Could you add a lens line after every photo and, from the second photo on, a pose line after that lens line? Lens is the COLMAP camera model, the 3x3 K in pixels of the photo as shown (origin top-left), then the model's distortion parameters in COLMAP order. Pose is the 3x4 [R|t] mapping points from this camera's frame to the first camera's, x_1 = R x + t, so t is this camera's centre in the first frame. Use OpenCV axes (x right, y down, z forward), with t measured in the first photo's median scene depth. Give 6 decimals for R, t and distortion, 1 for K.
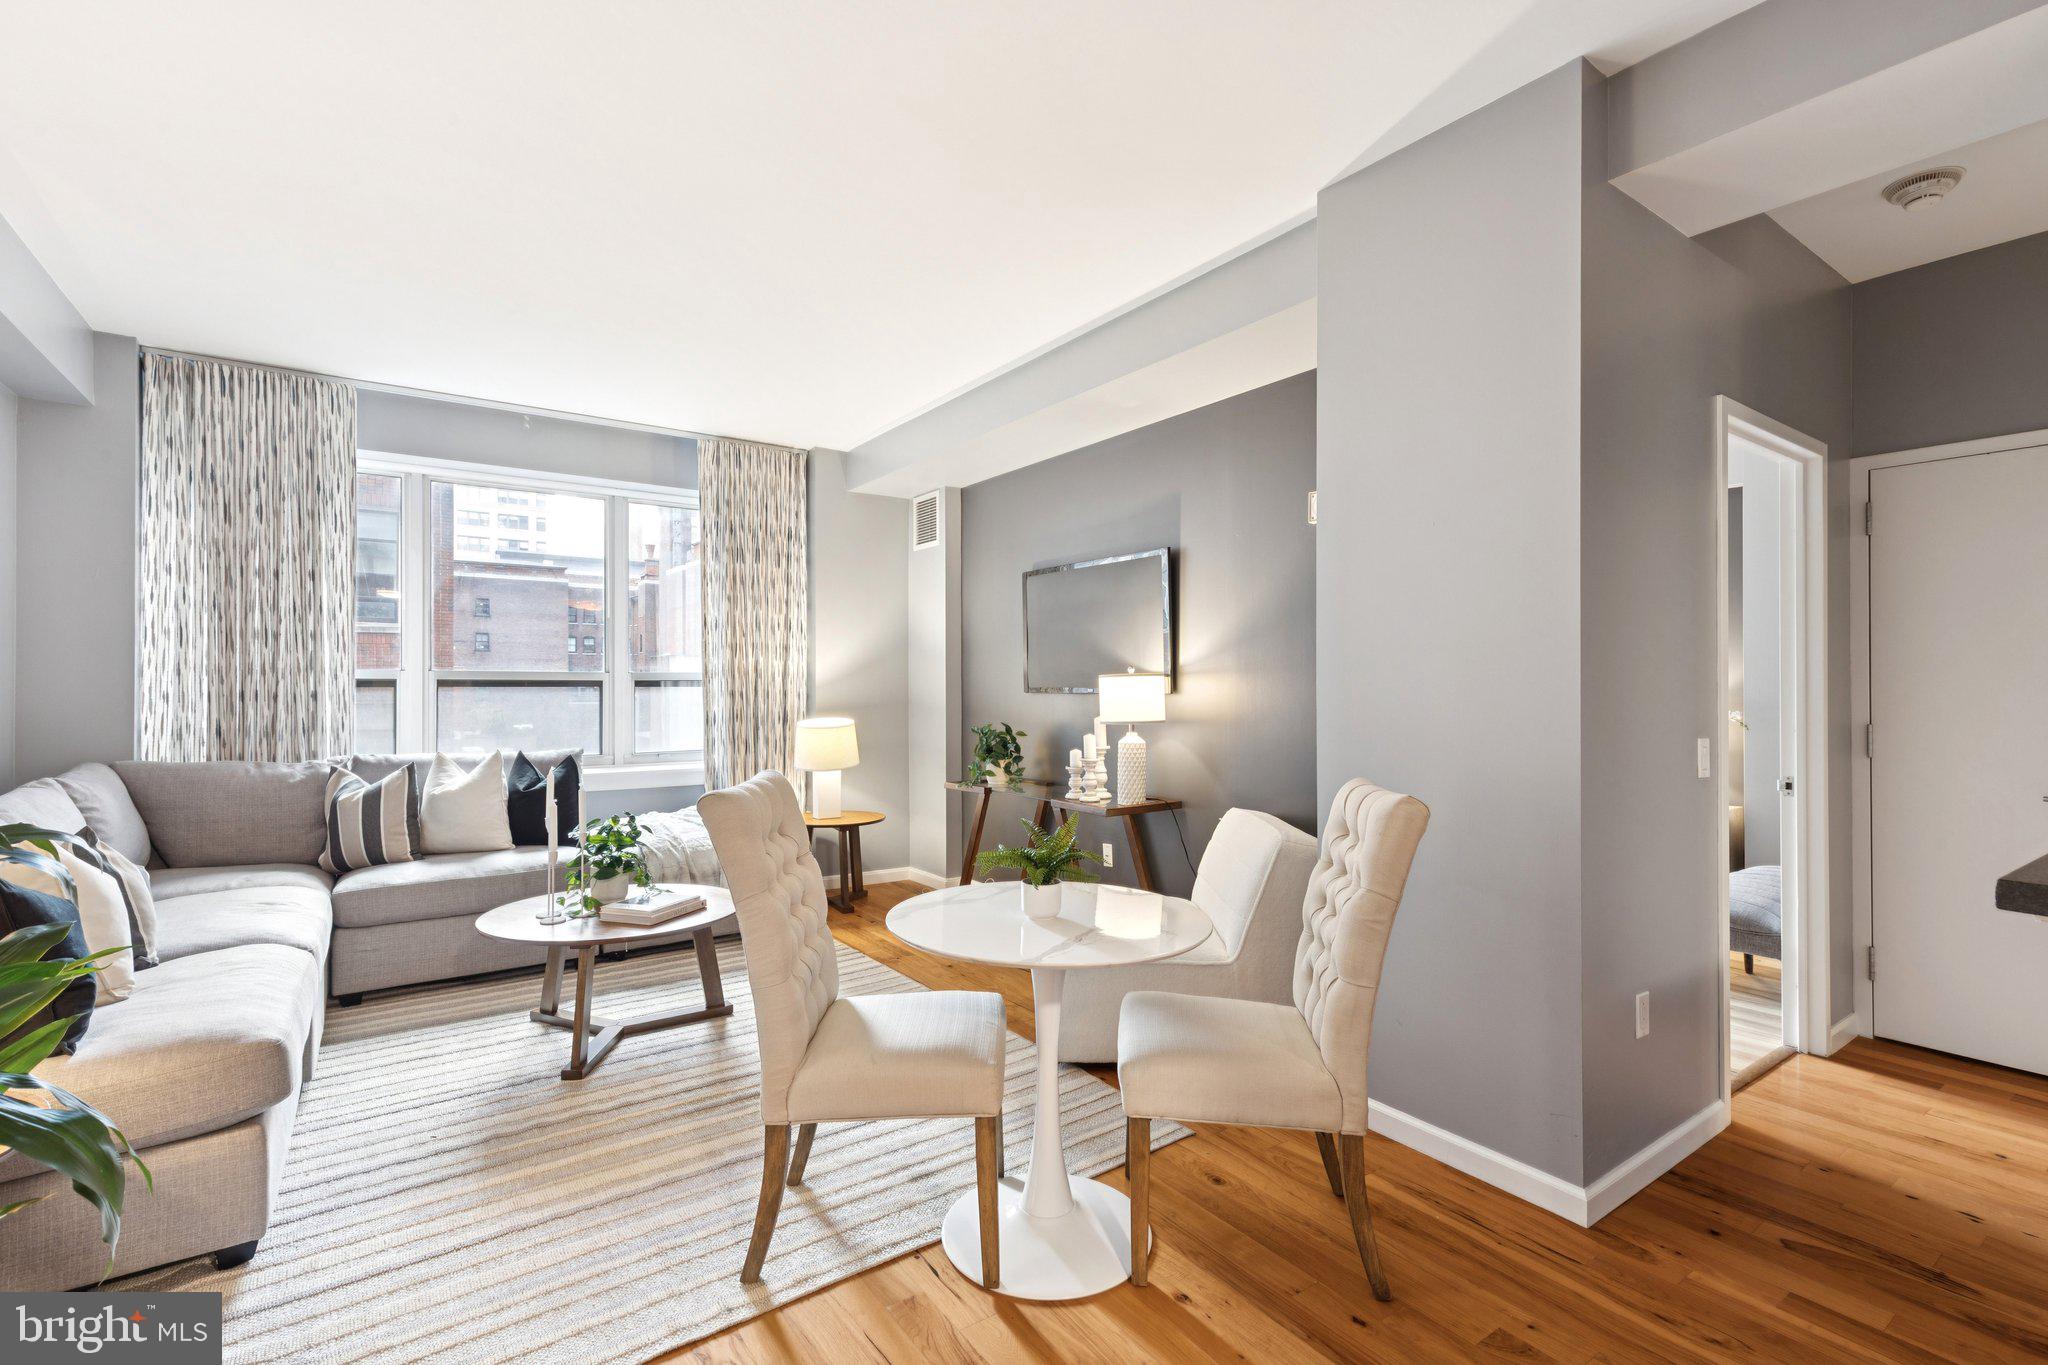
lens RADIAL K [[933.3, 0, 1024.0], [0, 933.3, 682.5], [0, 0, 1]] dist [0.011409, -0.000399]
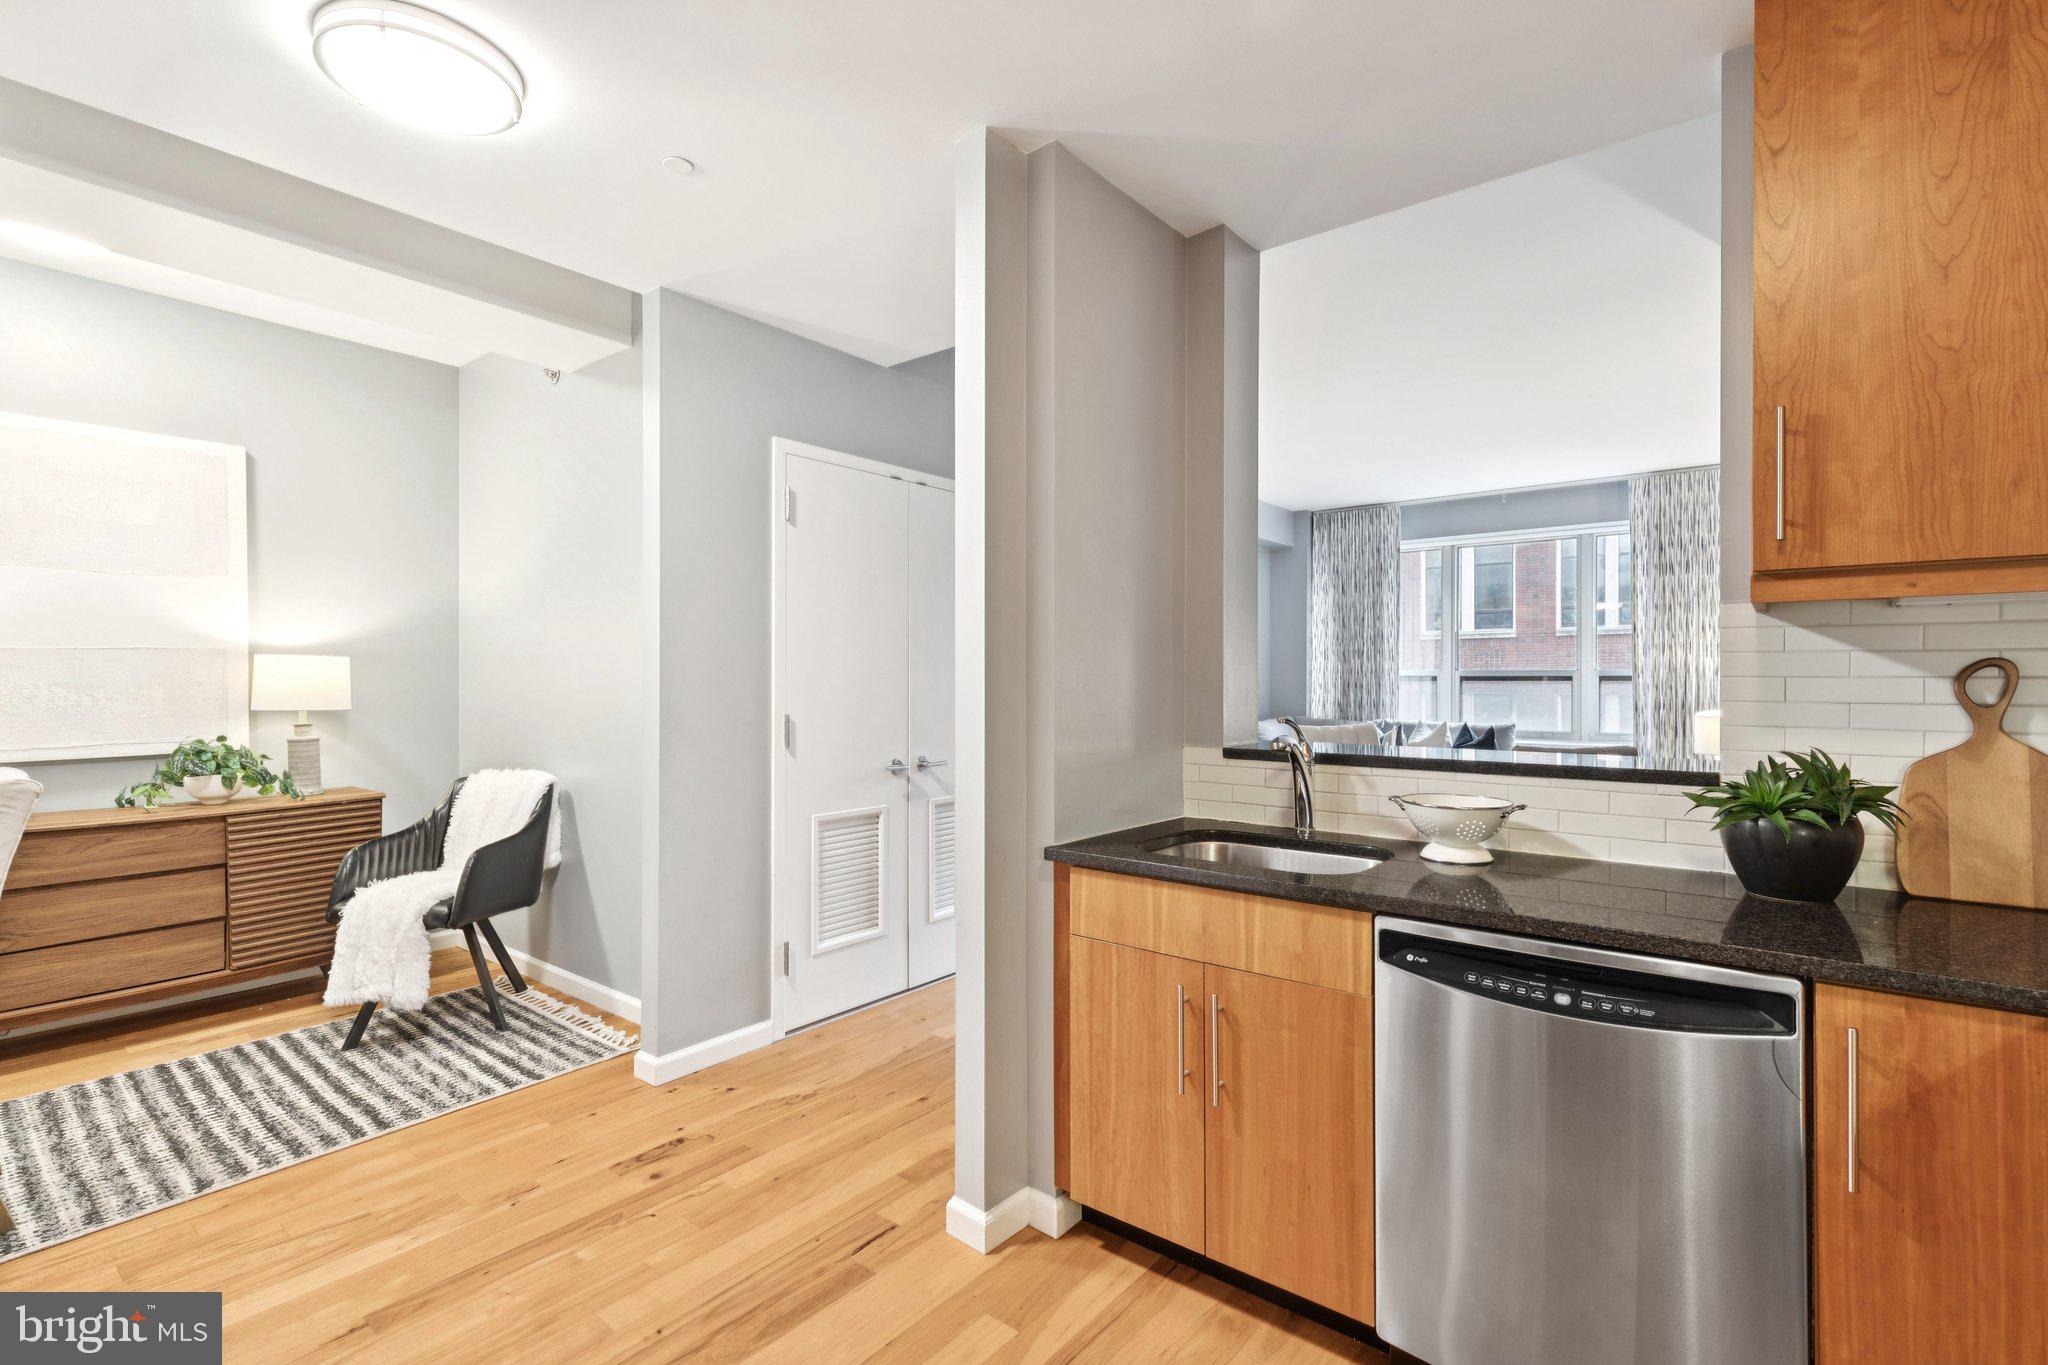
lens RADIAL K [[933.6, 0, 1032.8], [0, 933.6, 672.6], [0, 0, 1]] dist [0.007708, 0.000500]
pose [[0.276275, -0.009302, -0.961033, 0.781004], [0.004383, 0.999955, -0.008418, 0.000830], [0.961069, -0.001887, 0.276304, -0.123164]]
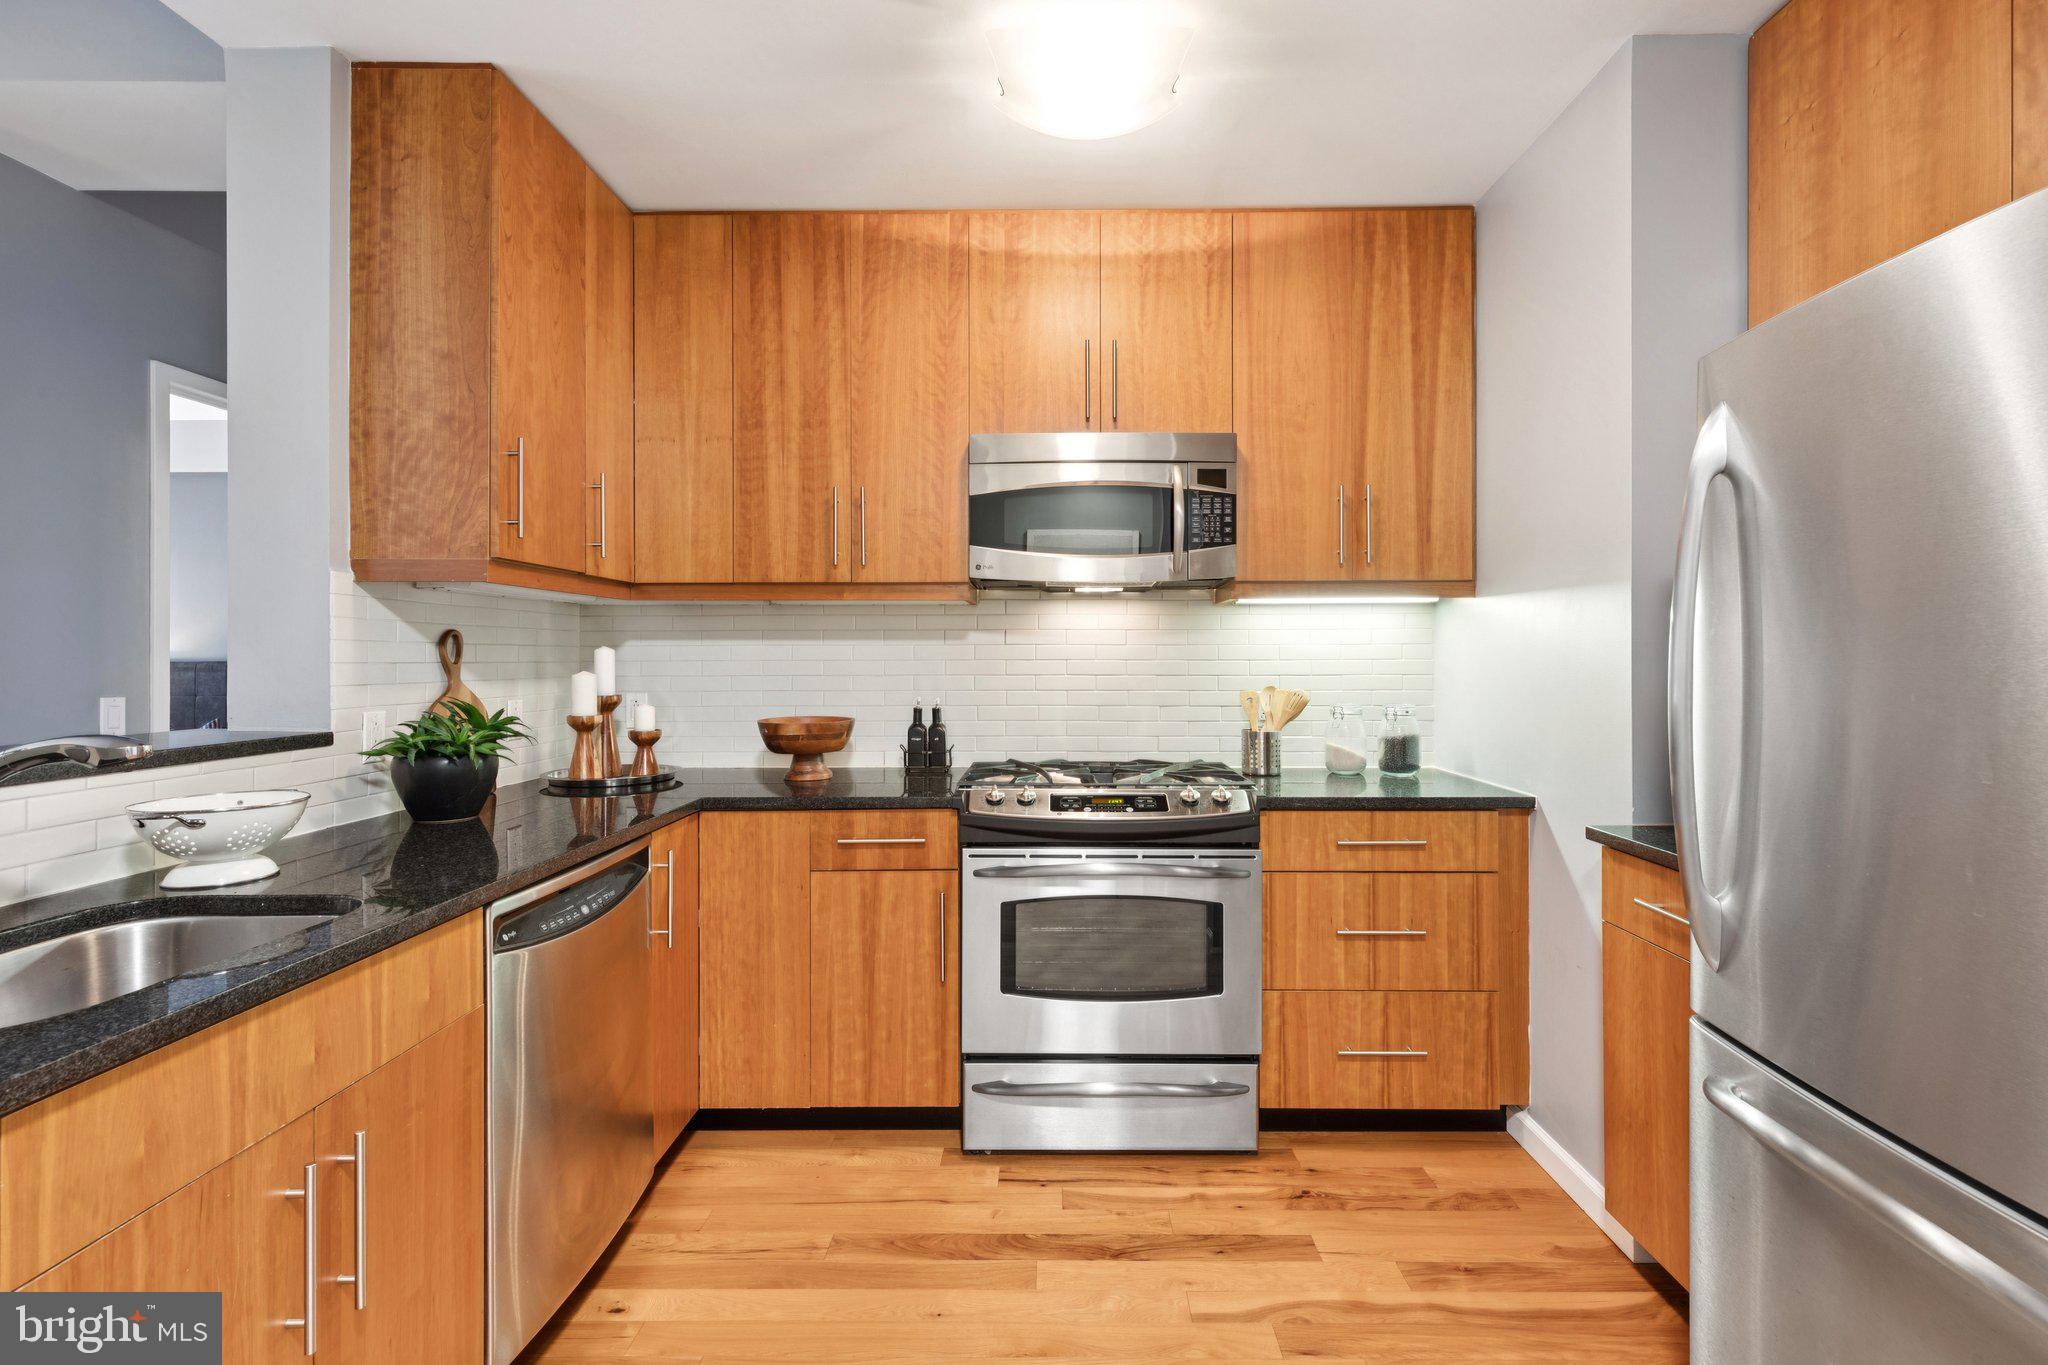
lens RADIAL K [[938.5, 0, 1045.7], [0, 938.5, 652.1], [0, 0, 1]] dist [0.007699, -0.000631]
pose [[0.583911, 0.000023, 0.811818, 0.293227], [-0.000869, 0.999999, 0.000597, 0.005768], [-0.811817, -0.001054, 0.583911, -0.243195]]
